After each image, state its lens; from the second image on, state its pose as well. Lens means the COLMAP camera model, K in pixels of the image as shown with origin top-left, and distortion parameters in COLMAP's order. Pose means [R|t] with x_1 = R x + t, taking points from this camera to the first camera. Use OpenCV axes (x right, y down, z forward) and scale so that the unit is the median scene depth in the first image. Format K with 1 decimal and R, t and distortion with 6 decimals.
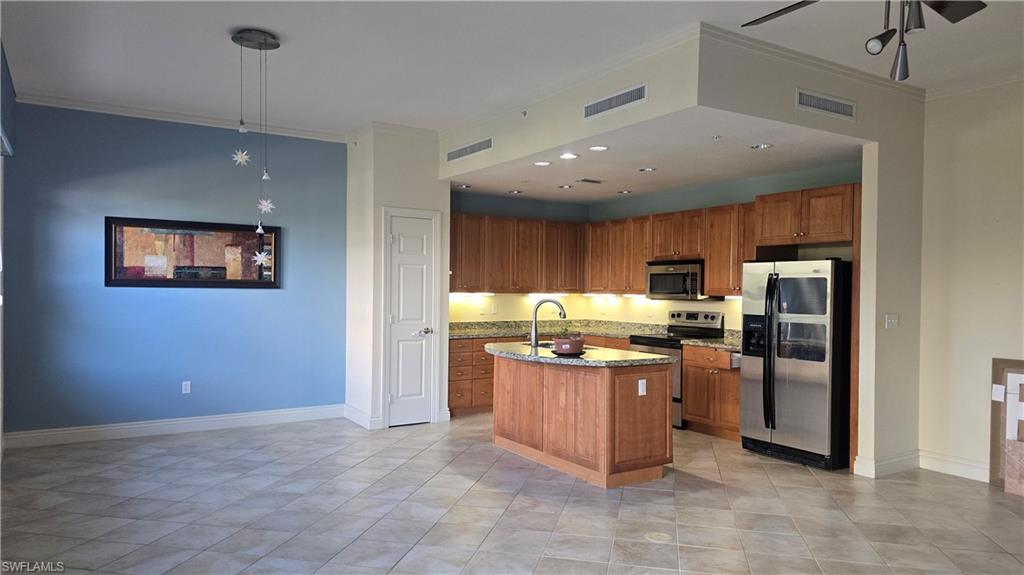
lens RADIAL K [[679.4, 0, 512.0], [0, 679.4, 287.5], [0, 0, 1]] dist [0.036561, -0.001190]
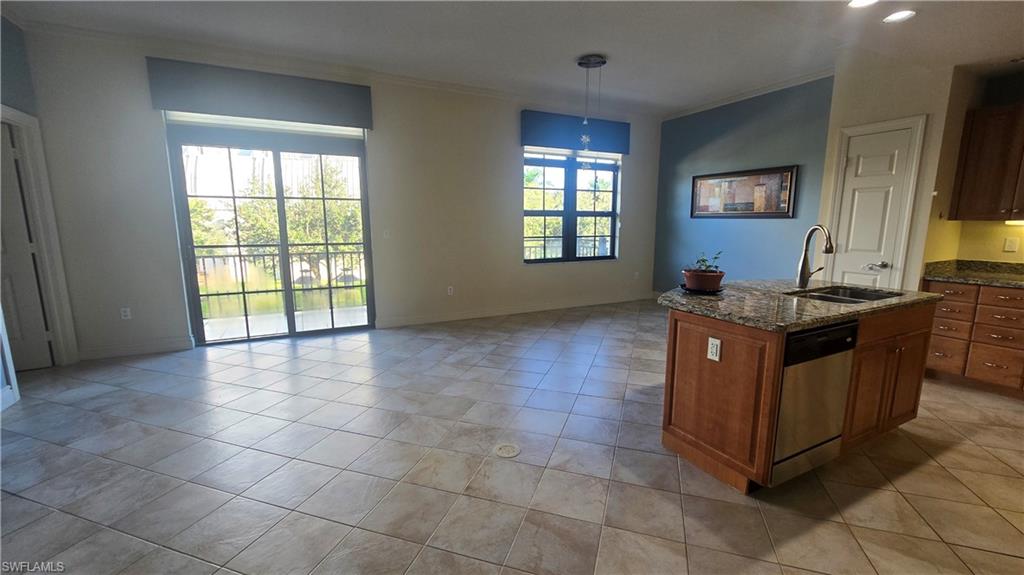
lens RADIAL K [[419.6, 0, 515.0], [0, 419.6, 288.0], [0, 0, 1]] dist [-0.004262, -0.000063]
pose [[-0.096715, 0.147667, -0.984297, 0.441749], [0.001391, 0.988952, 0.148228, 0.013218], [0.995311, 0.012967, -0.095852, 0.584434]]
